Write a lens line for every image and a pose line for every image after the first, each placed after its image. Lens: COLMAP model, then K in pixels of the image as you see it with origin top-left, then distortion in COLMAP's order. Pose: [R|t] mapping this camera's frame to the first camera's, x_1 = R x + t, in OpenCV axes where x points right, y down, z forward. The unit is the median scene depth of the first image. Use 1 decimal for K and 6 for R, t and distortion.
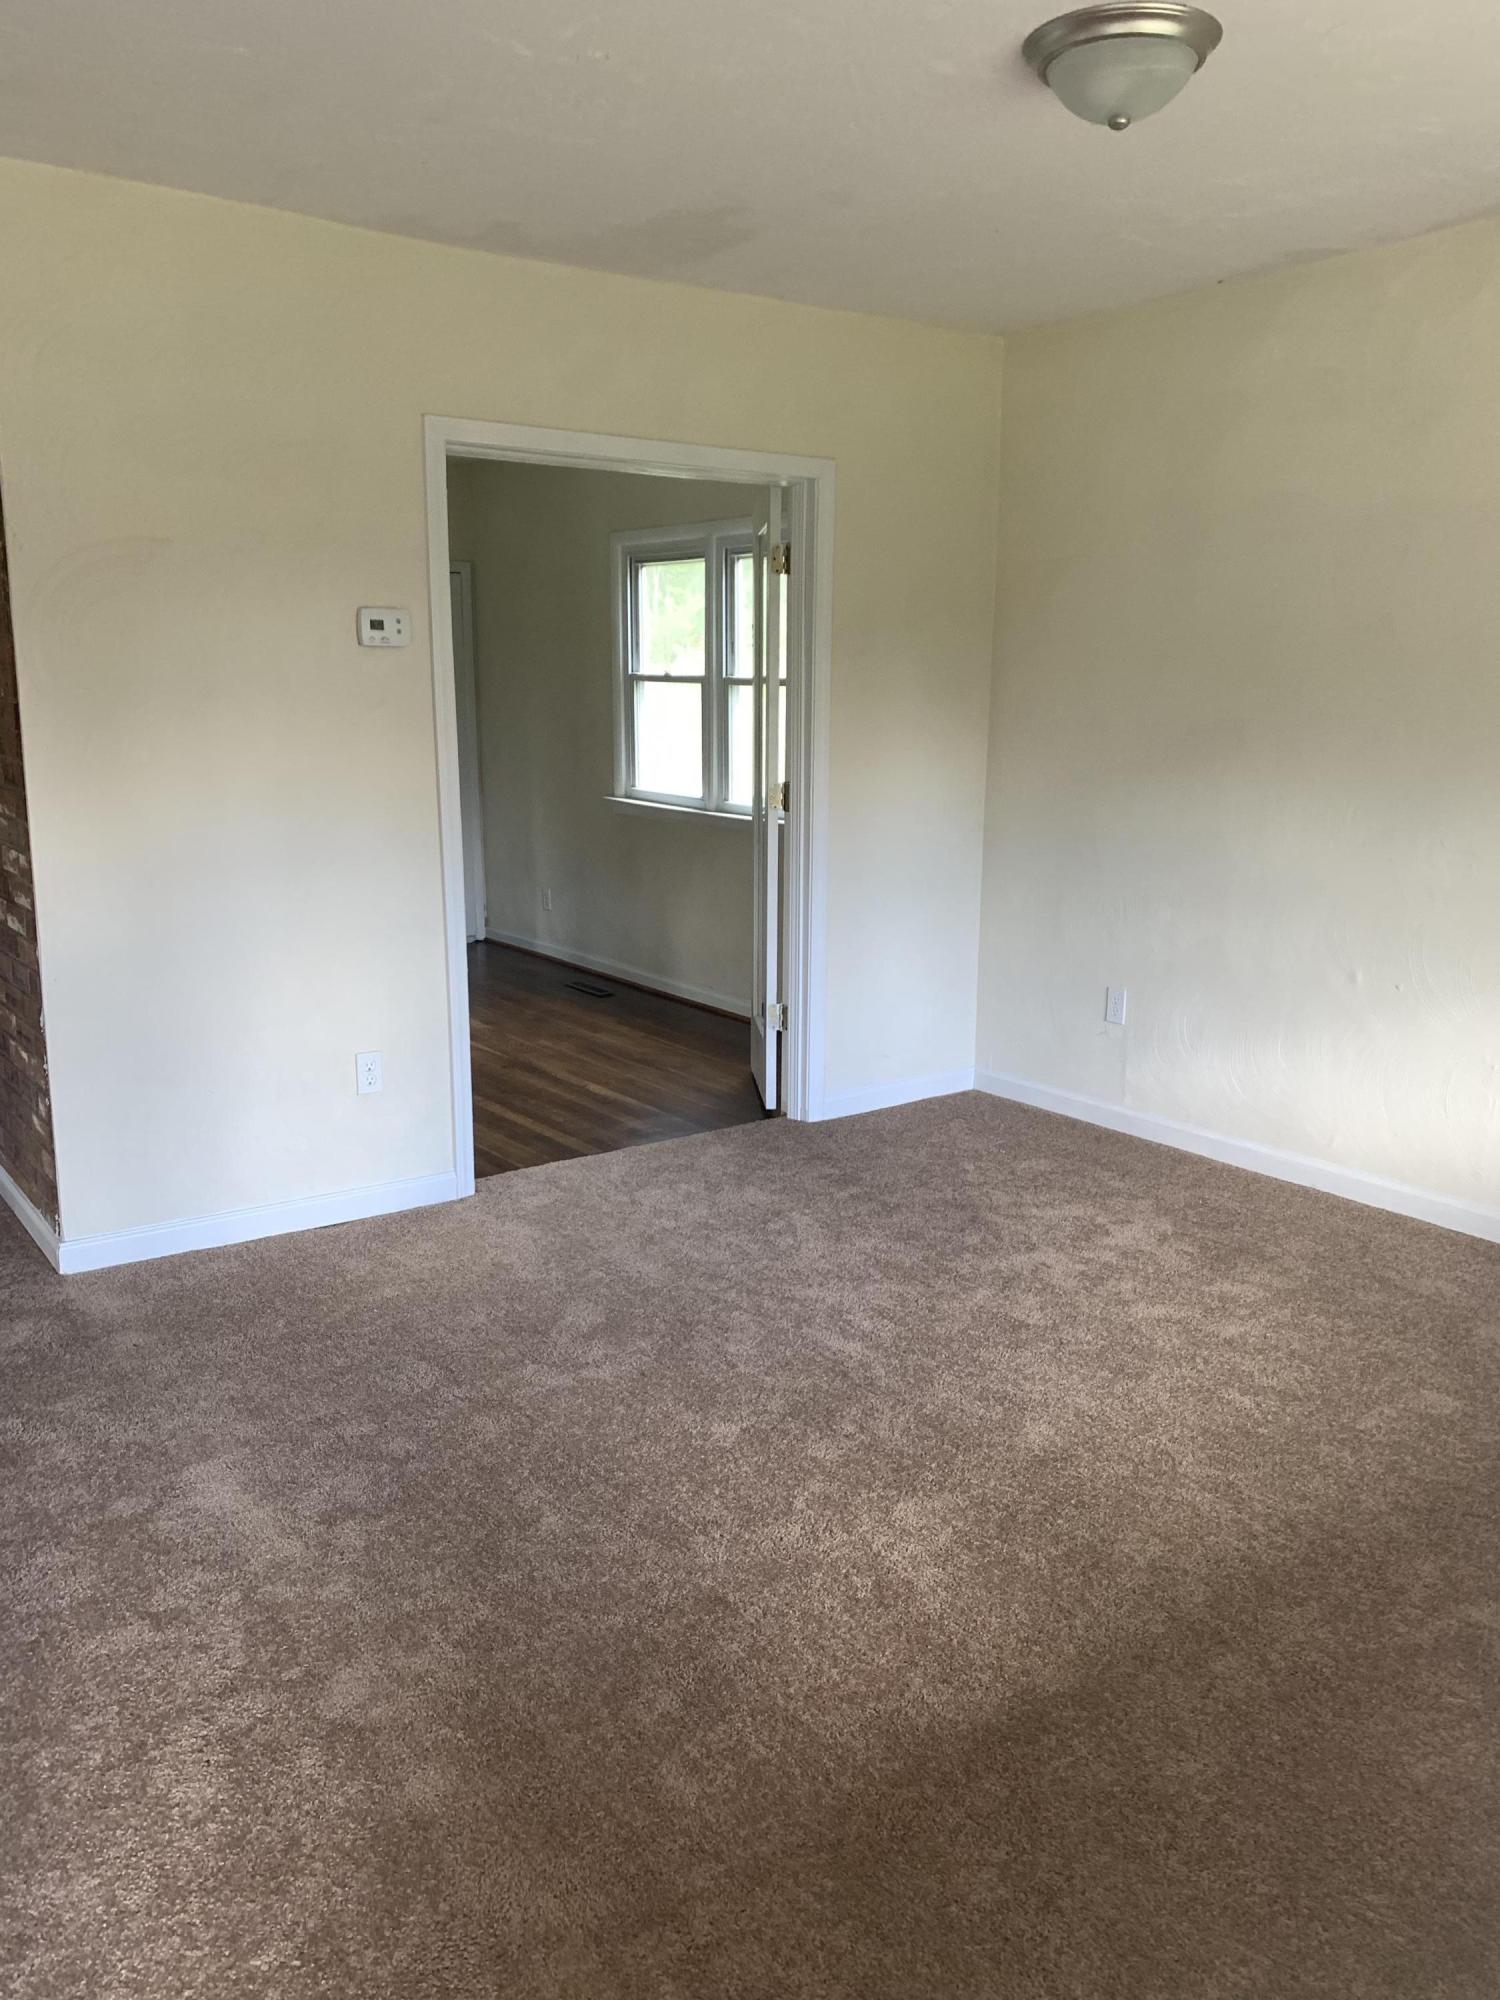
lens RADIAL K [[1549.1, 0, 750.4], [0, 1549.1, 994.8], [0, 0, 1]] dist [0.147588, -0.195553]
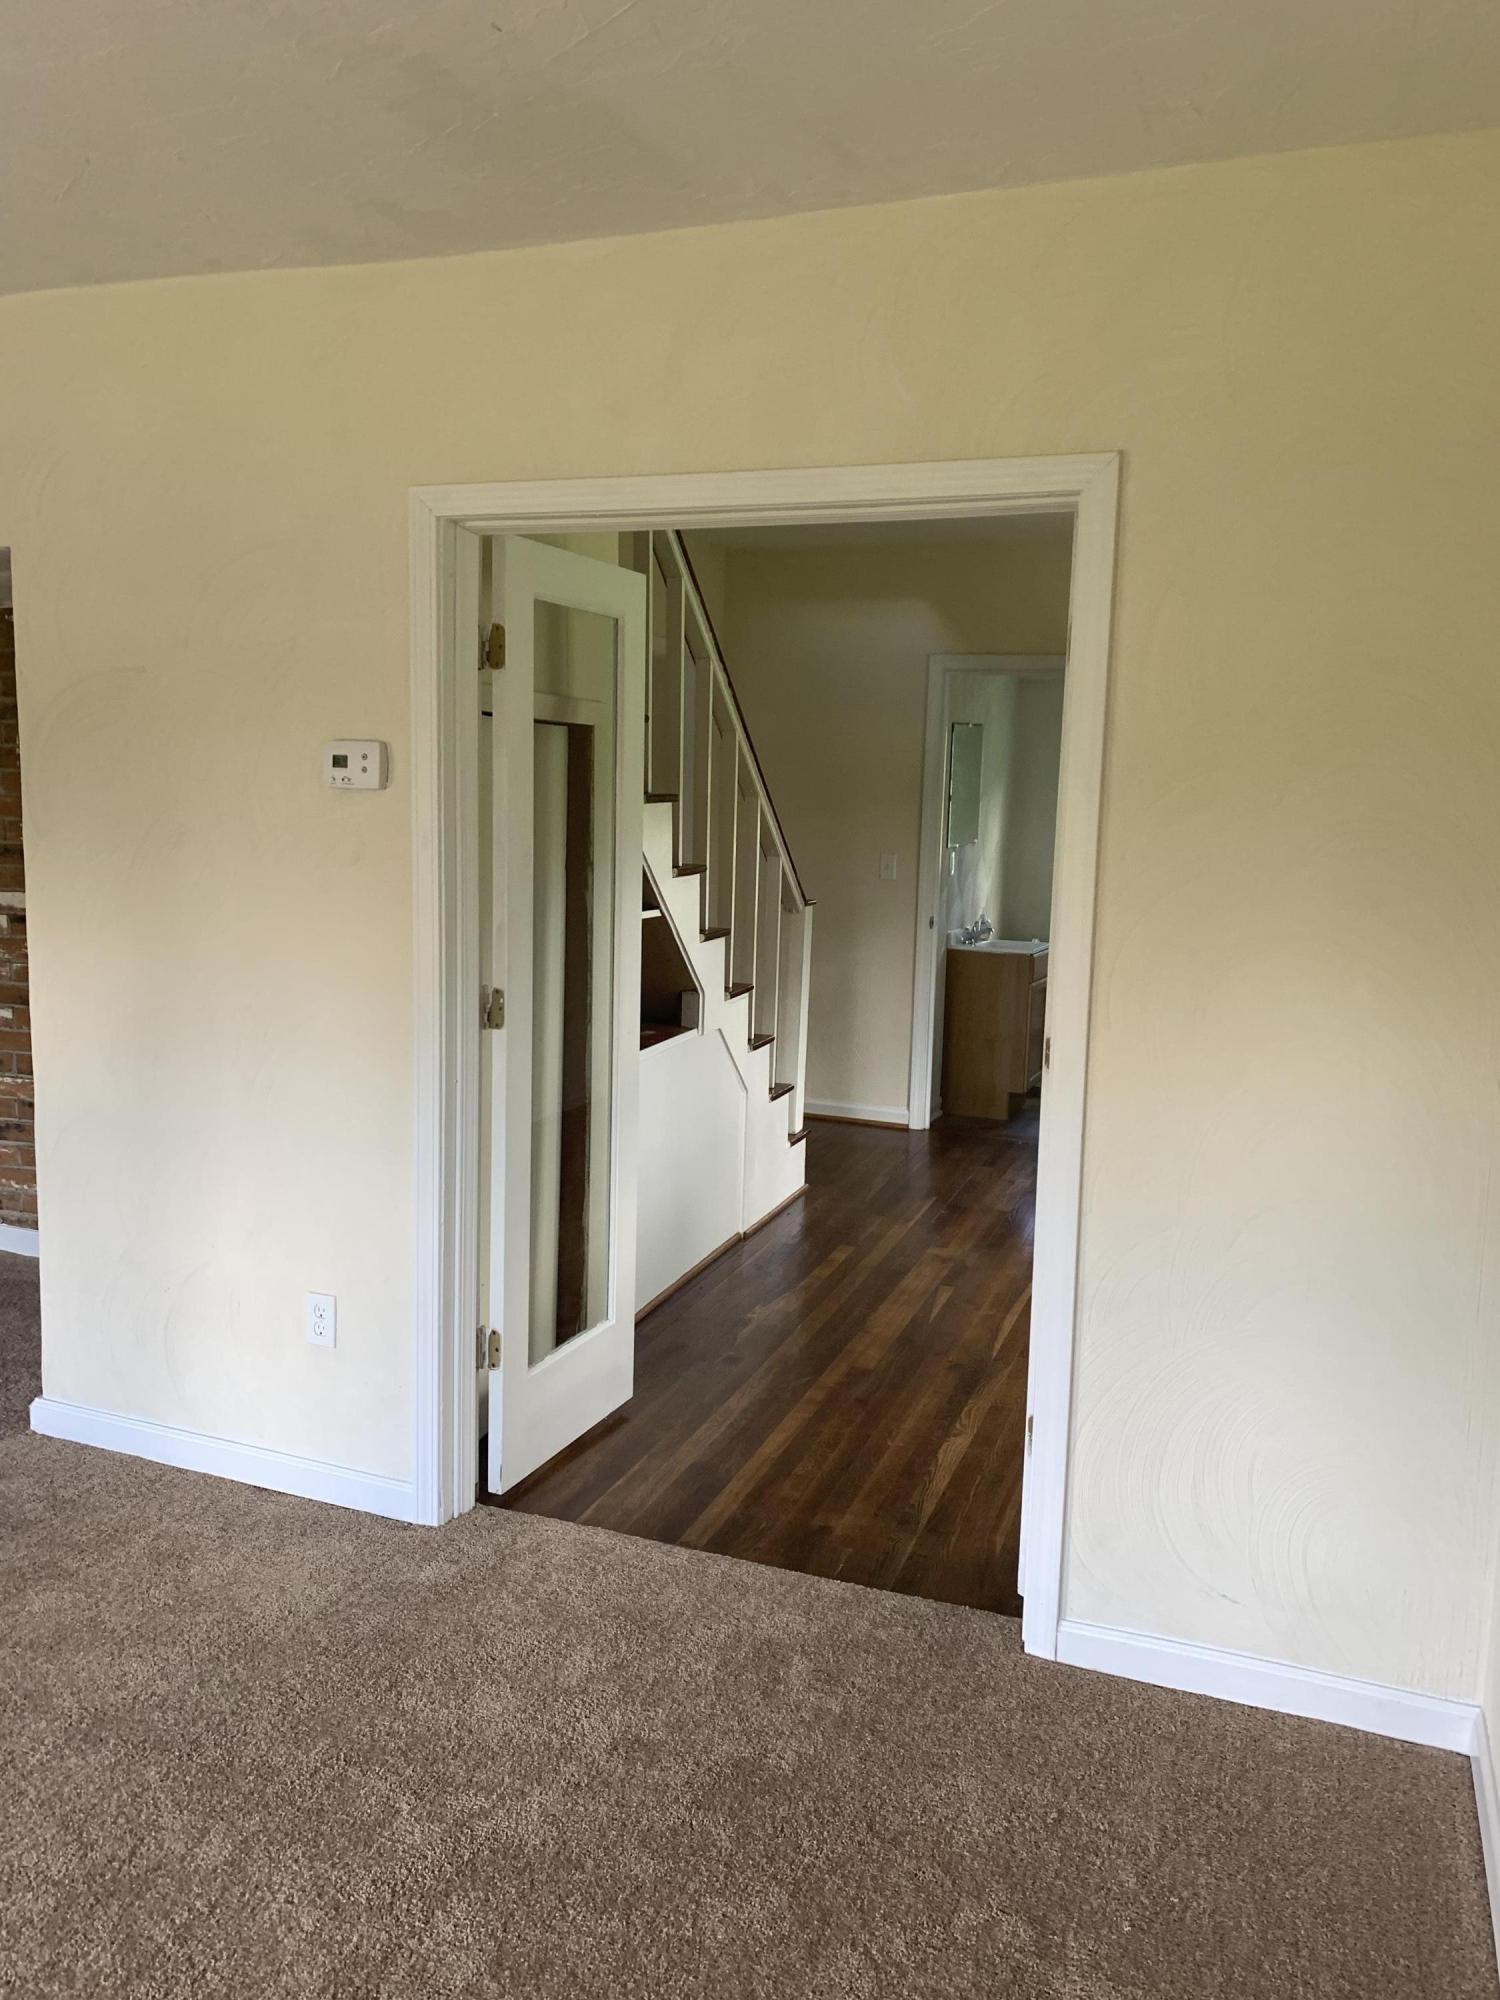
lens RADIAL K [[1549.1, 0, 750.4], [0, 1549.1, 994.8], [0, 0, 1]] dist [0.147588, -0.195553]
pose [[0.550370, 0.128721, -0.824939, 0.528985], [-0.190955, 0.981262, 0.025715, -0.179158], [0.812791, 0.143373, 0.564637, 0.736507]]
